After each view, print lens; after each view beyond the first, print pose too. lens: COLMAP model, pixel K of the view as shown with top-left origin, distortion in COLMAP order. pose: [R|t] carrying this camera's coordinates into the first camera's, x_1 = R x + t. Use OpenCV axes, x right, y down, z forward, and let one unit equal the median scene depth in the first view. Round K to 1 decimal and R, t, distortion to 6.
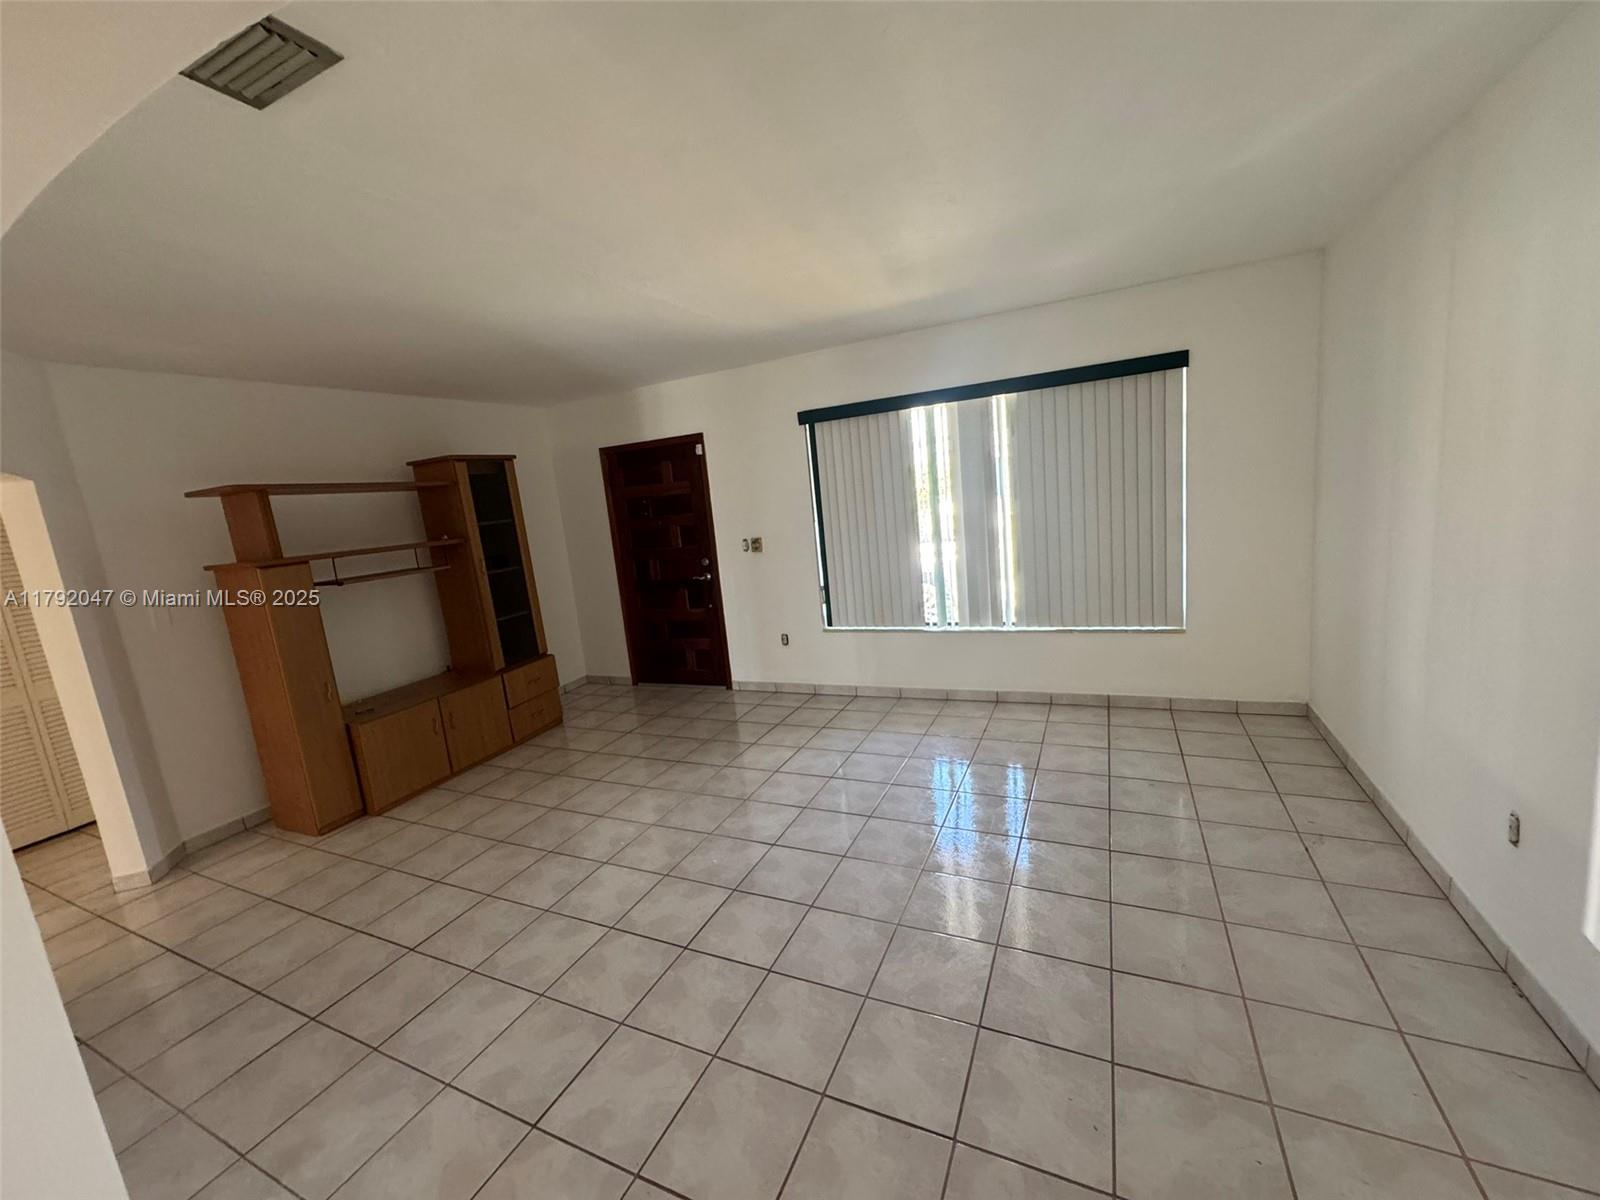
lens RADIAL K [[639.7, 0, 802.7], [0, 639.7, 599.6], [0, 0, 1]] dist [-0.000371, -0.000177]
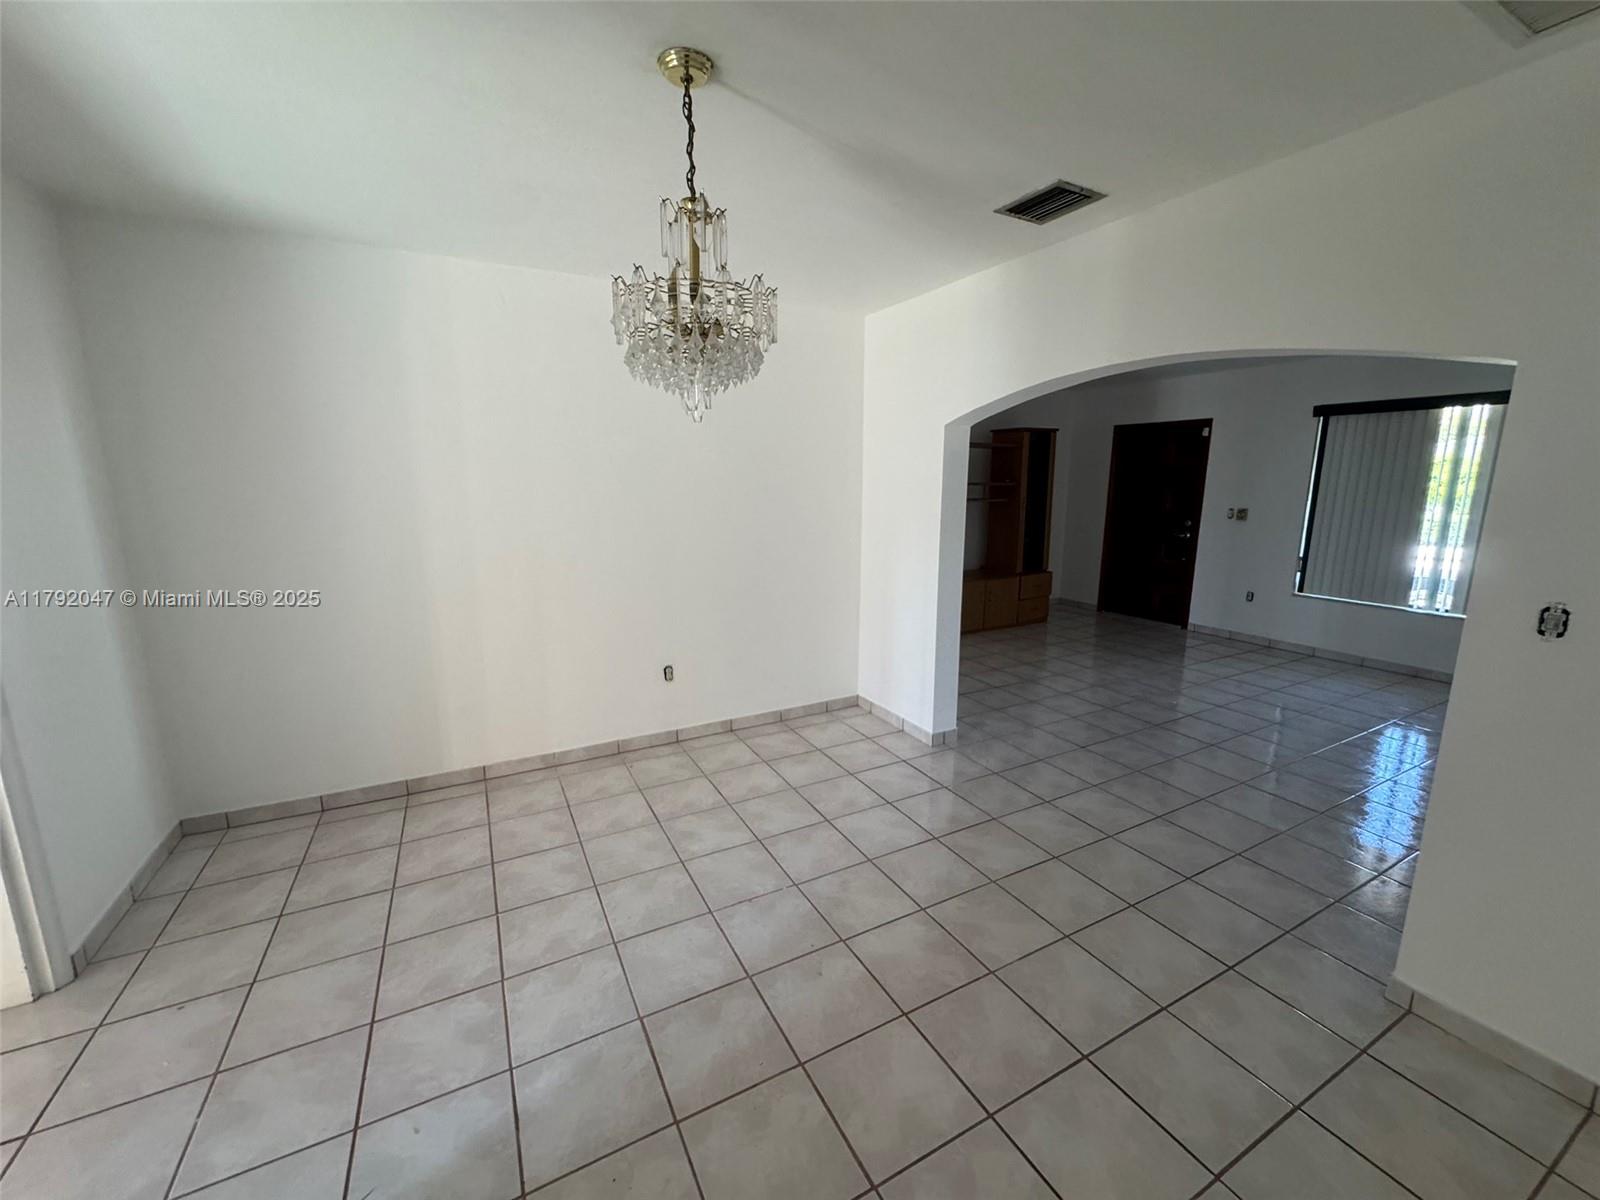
lens RADIAL K [[639.7, 0, 798.3], [0, 639.7, 597.4], [0, 0, 1]] dist [-0.000371, -0.000177]
pose [[0.796454, 0.208357, -0.567670, -0.021689], [-0.177703, 0.977959, 0.109628, 0.085892], [0.578000, 0.013563, 0.815924, -0.477851]]
